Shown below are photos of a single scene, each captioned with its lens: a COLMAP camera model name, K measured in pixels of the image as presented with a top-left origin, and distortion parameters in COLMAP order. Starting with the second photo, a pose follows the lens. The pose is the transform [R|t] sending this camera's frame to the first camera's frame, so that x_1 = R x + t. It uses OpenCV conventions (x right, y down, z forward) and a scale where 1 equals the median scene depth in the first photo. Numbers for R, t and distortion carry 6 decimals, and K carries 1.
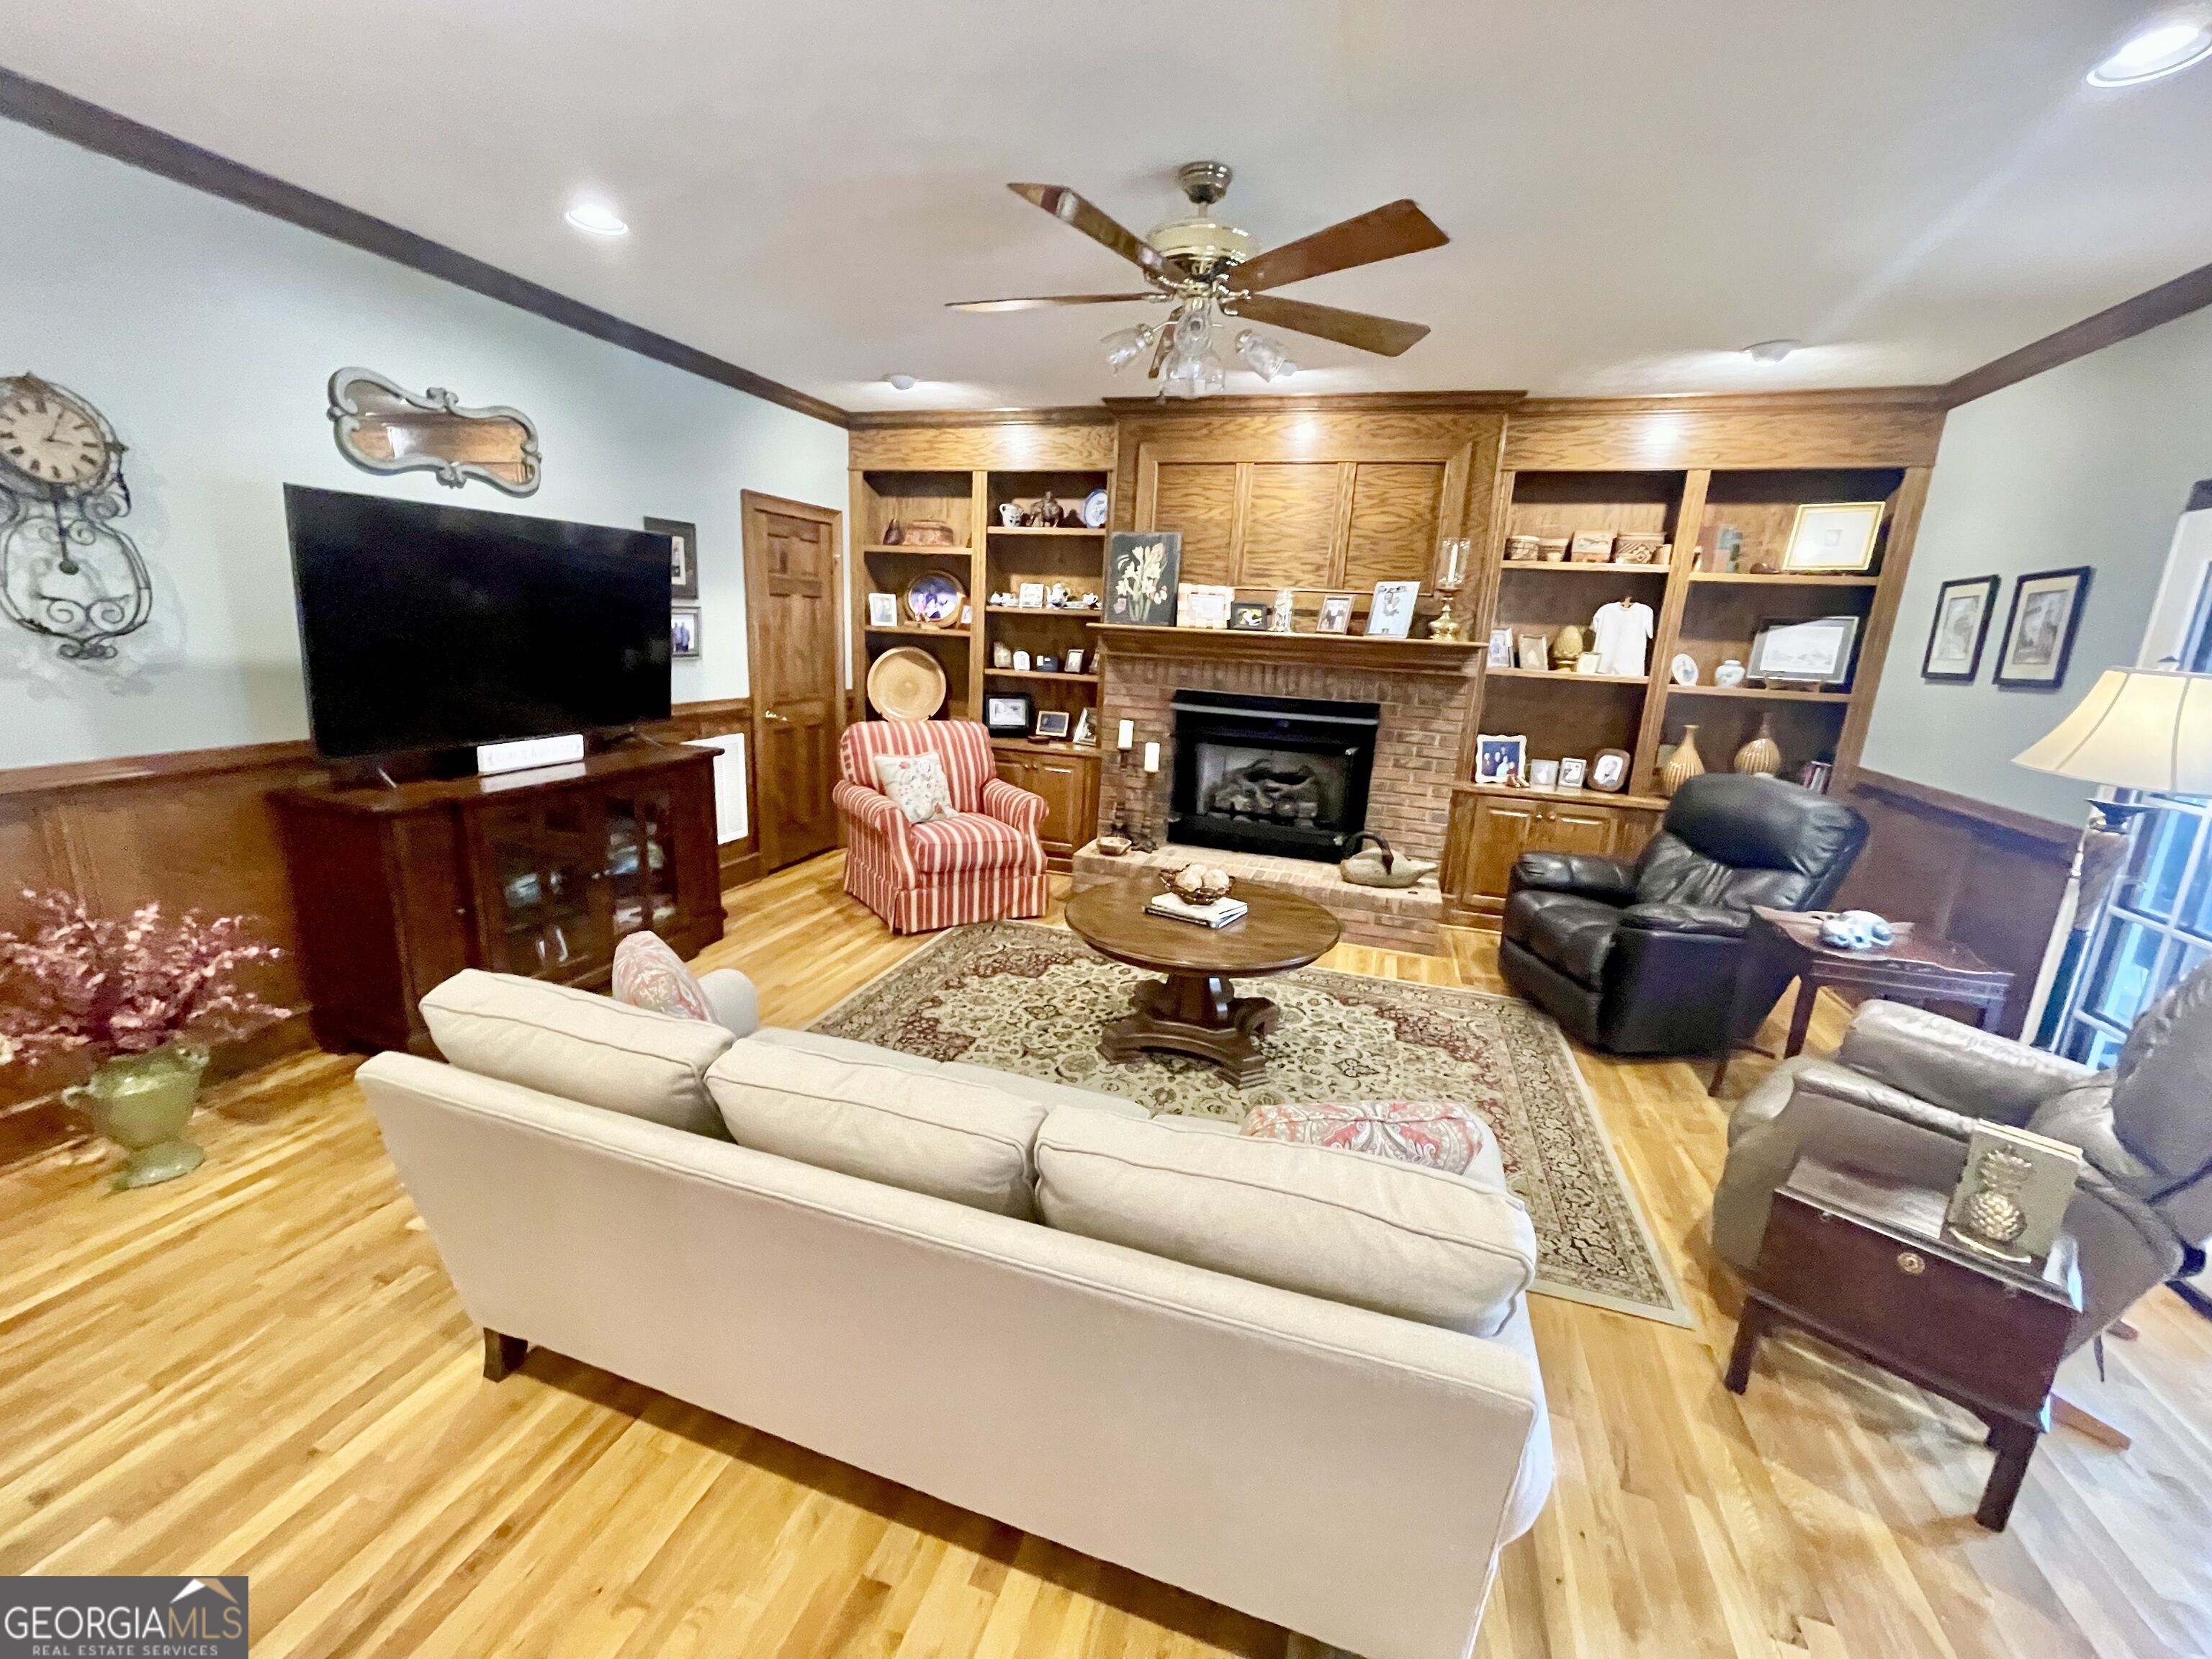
lens RADIAL K [[896.4, 0, 1103.7], [0, 896.4, 829.9], [0, 0, 1]] dist [-0.001063, 0.000532]
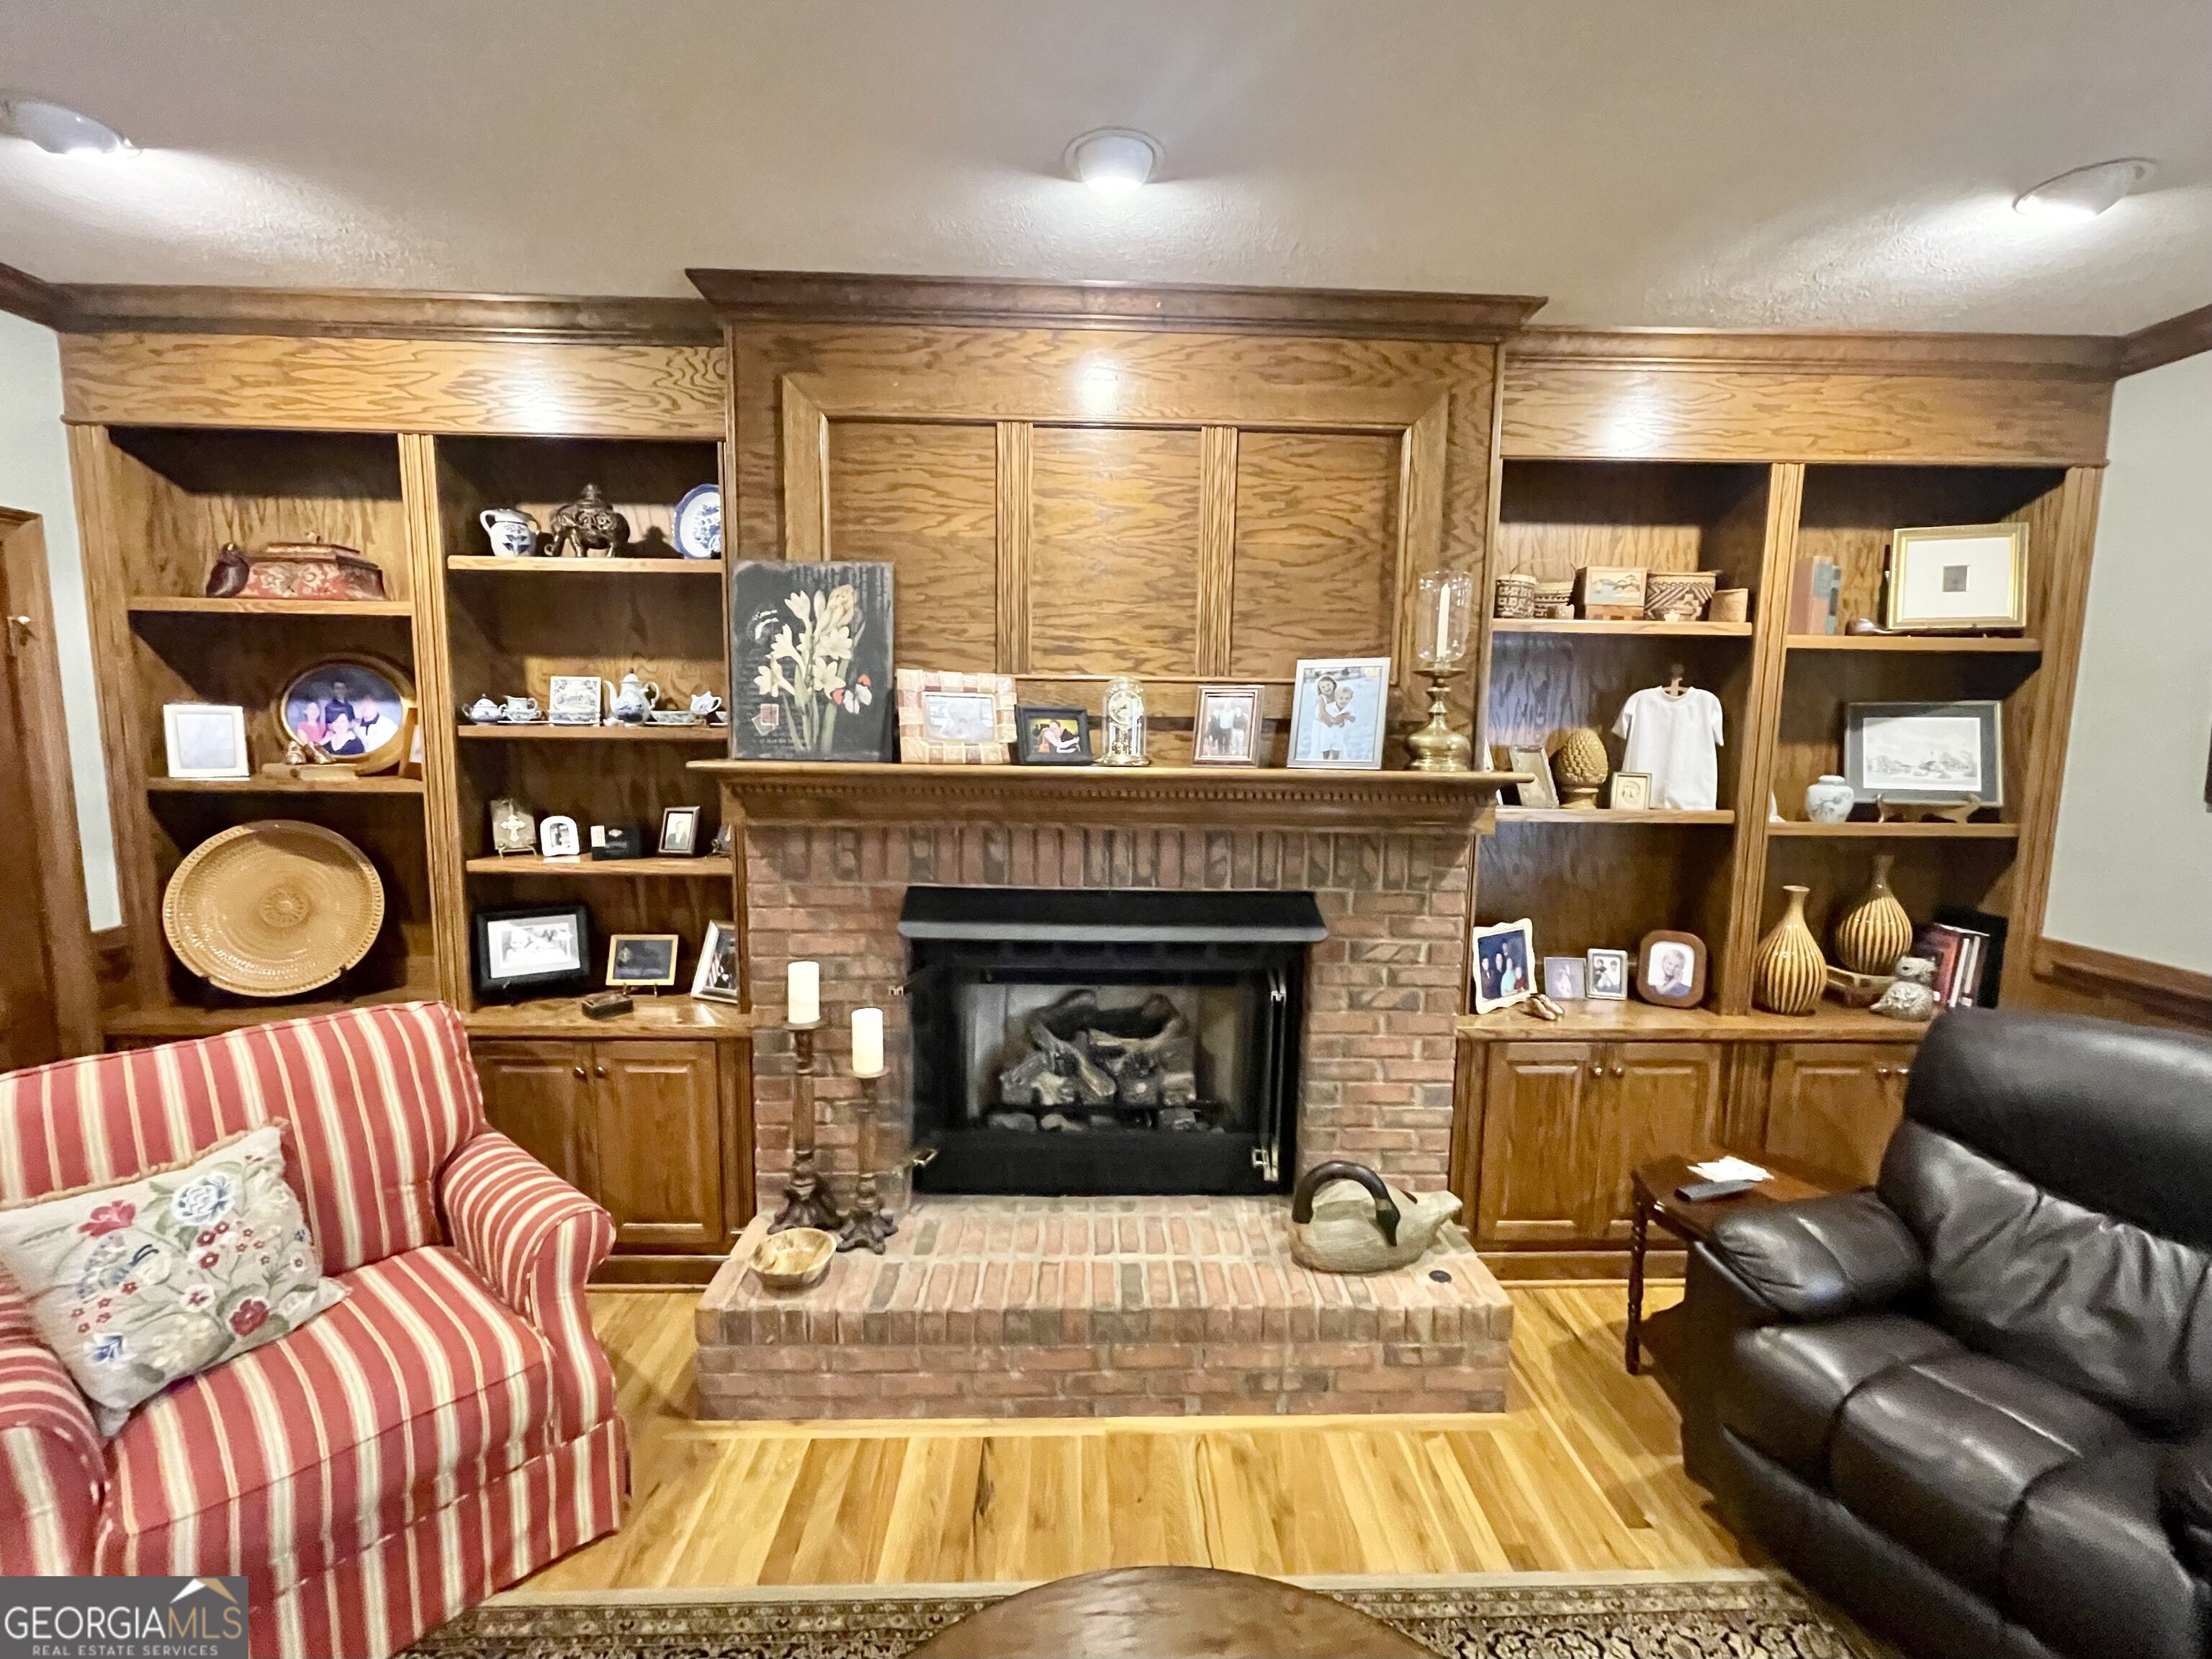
lens RADIAL K [[896.4, 0, 1099.6], [0, 896.4, 827.7], [0, 0, 1]] dist [-0.001063, 0.000532]
pose [[0.941969, -0.076903, 0.326774, 0.025975], [0.105908, 0.991774, -0.071890, -0.151574], [-0.318557, 0.102326, 0.942364, 0.545669]]
